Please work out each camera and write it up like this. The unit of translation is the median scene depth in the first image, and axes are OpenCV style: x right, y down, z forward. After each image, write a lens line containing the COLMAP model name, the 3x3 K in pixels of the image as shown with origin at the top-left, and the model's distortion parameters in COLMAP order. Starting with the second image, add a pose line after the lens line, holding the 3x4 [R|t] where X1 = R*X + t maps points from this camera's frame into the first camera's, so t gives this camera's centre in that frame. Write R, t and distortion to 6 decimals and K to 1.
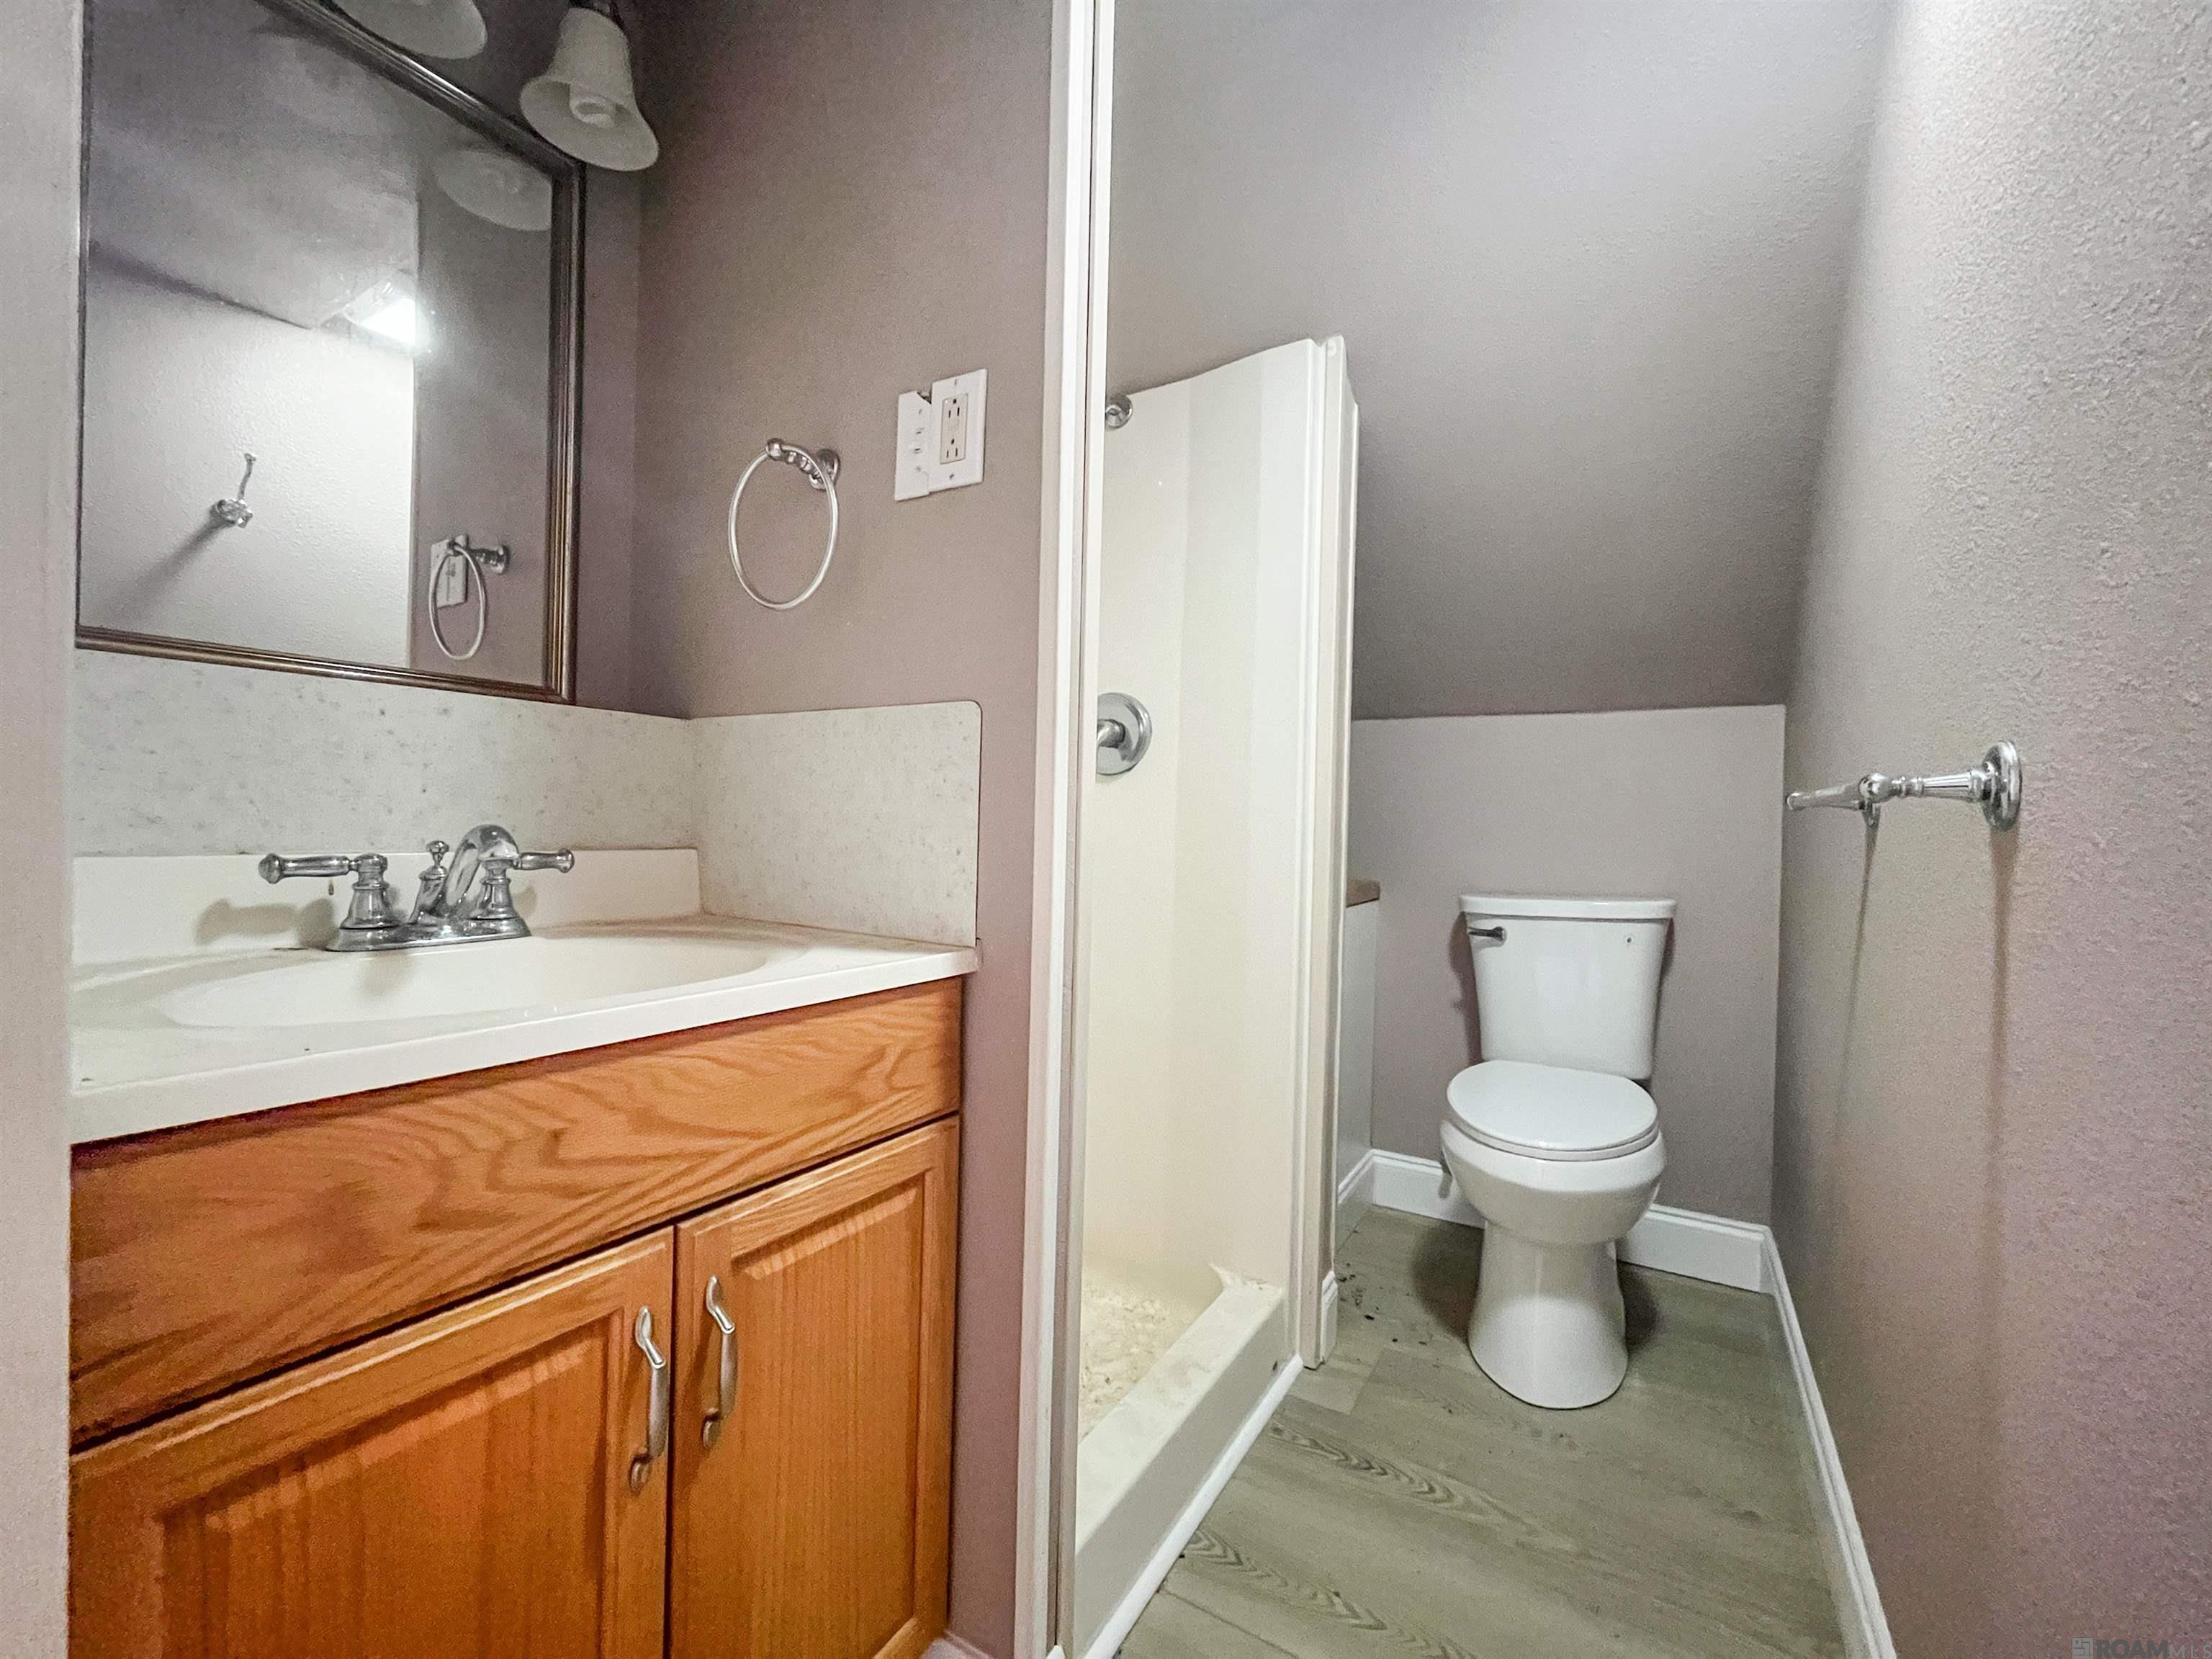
lens RADIAL K [[905.4, 0, 1100.5], [0, 905.4, 840.7], [0, 0, 1]] dist [-0.007249, 0.001512]
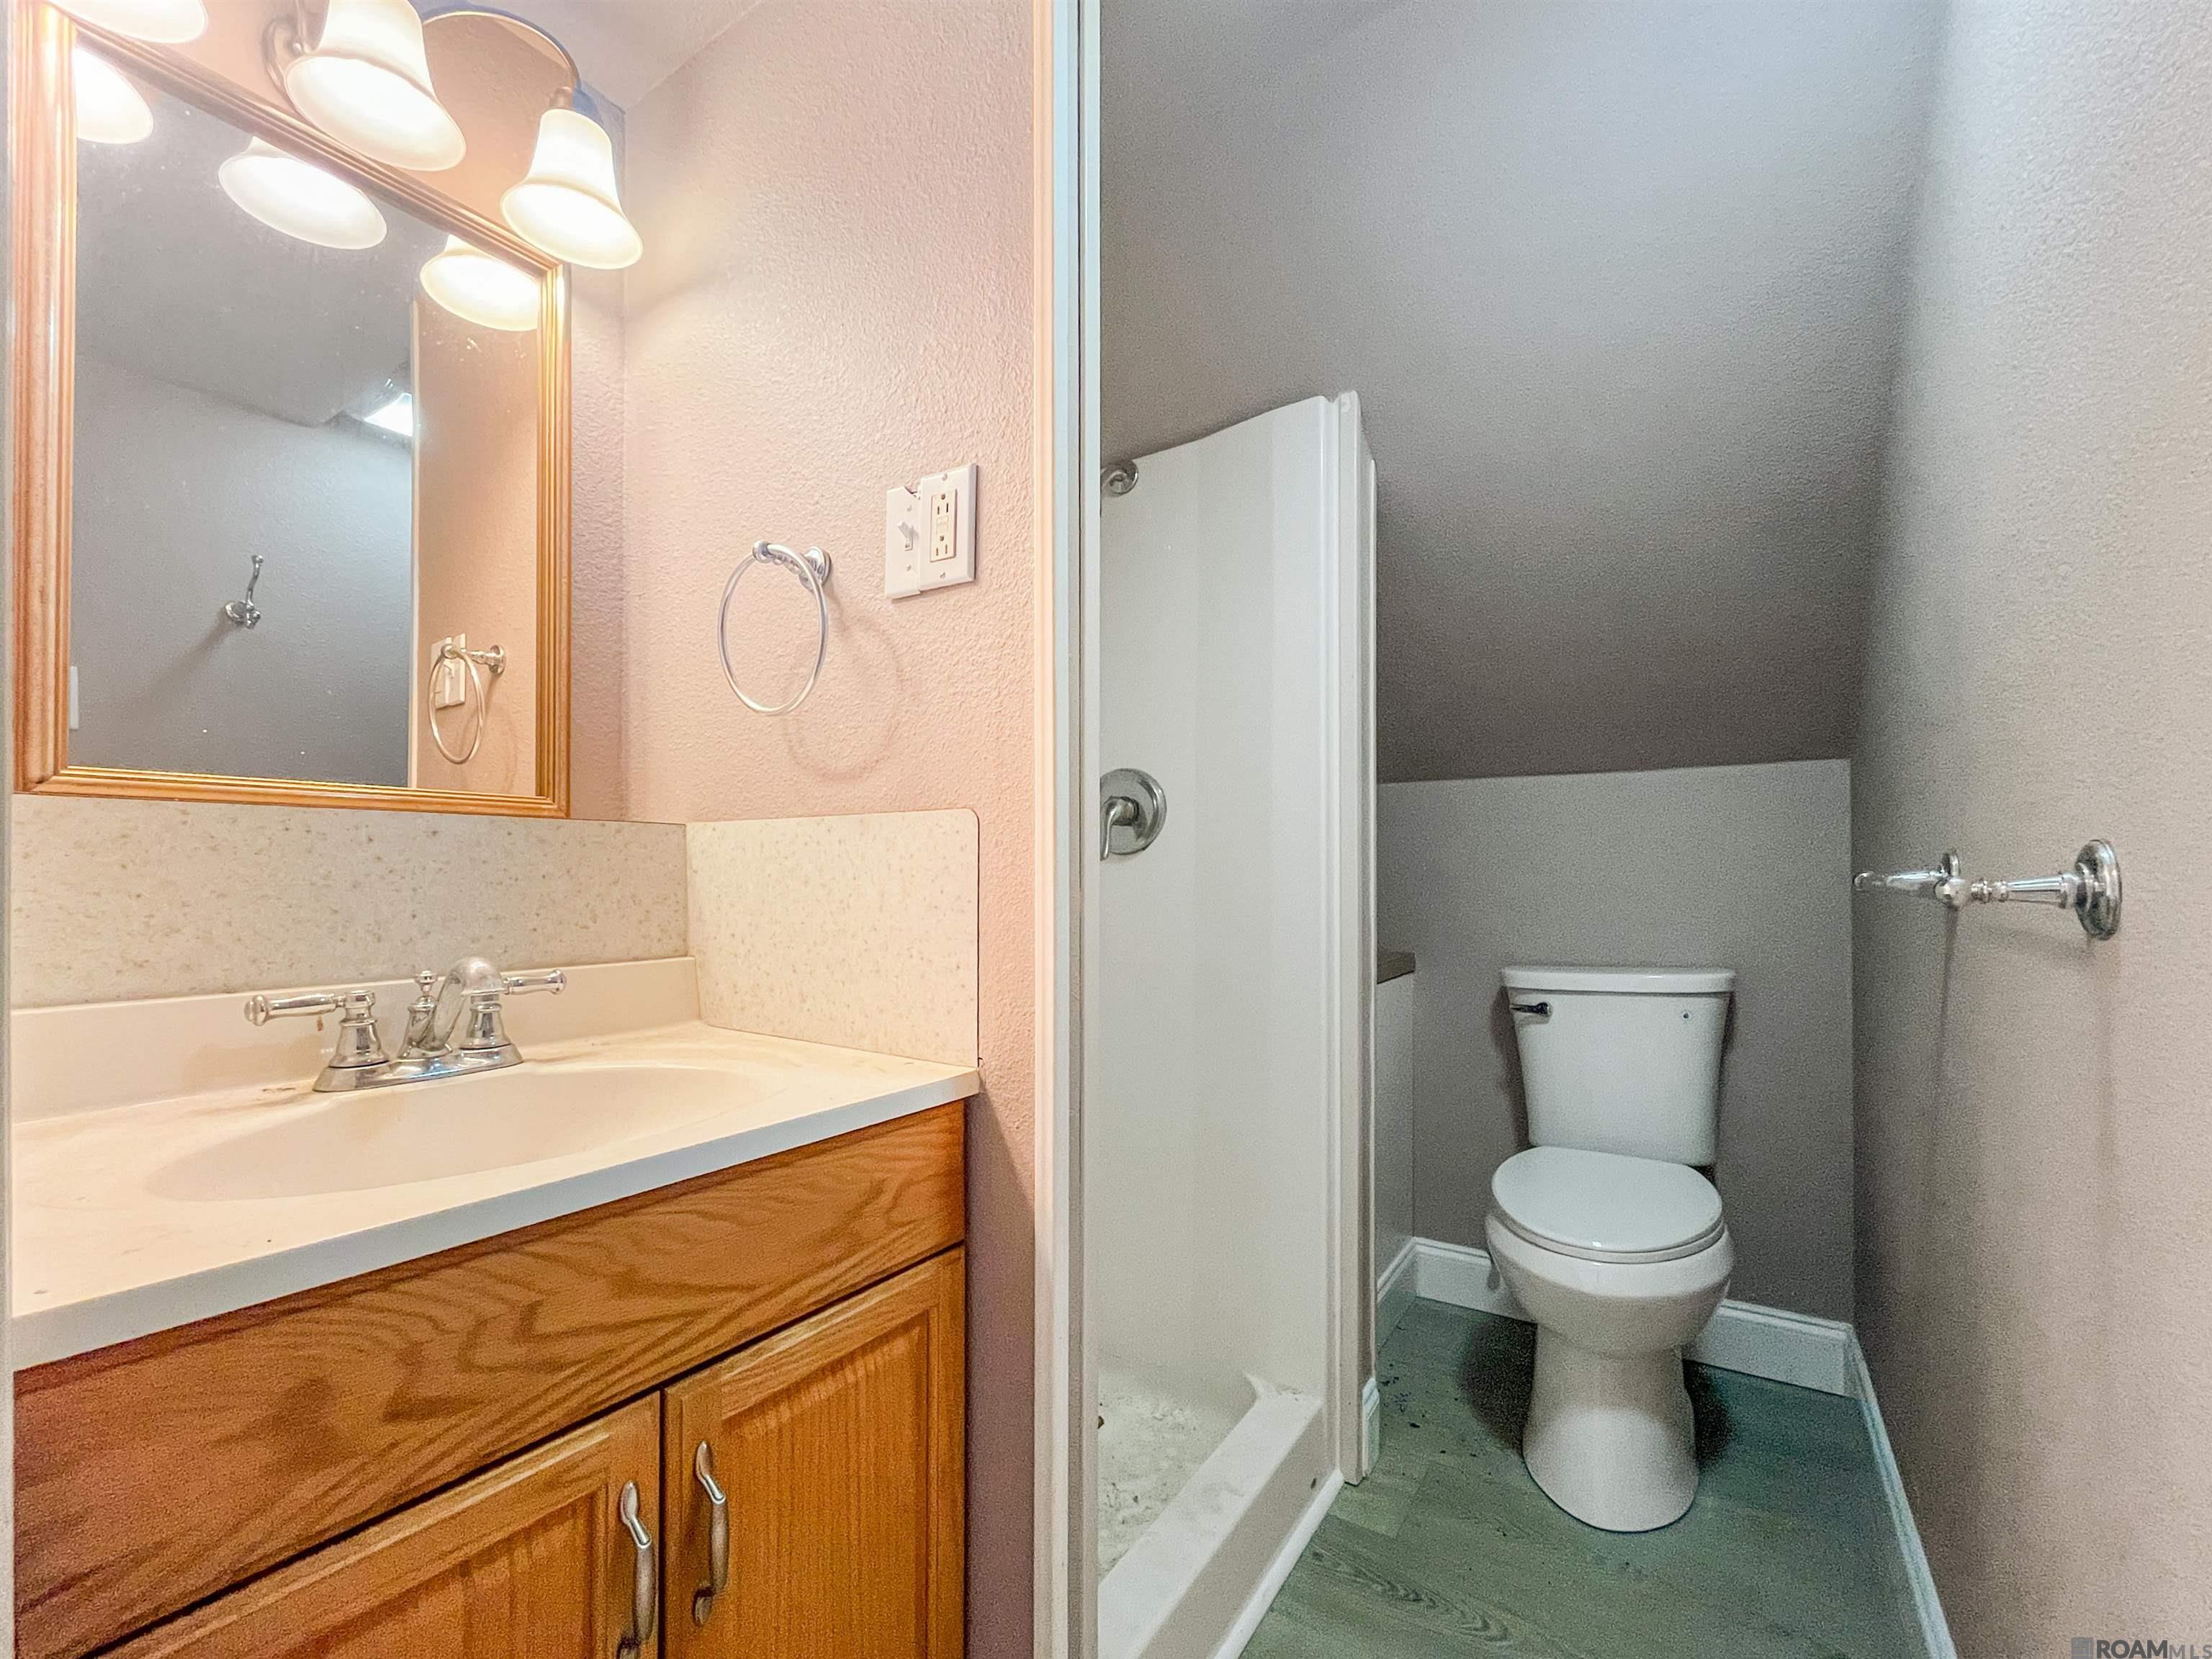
lens RADIAL K [[905.4, 0, 1110.9], [0, 905.4, 810.6], [0, 0, 1]] dist [-0.007249, 0.001512]
pose [[0.998816, -0.025342, -0.041514, 0.046042], [0.024745, 0.999584, -0.014829, -0.129508], [0.041873, 0.013785, 0.999028, 0.050888]]
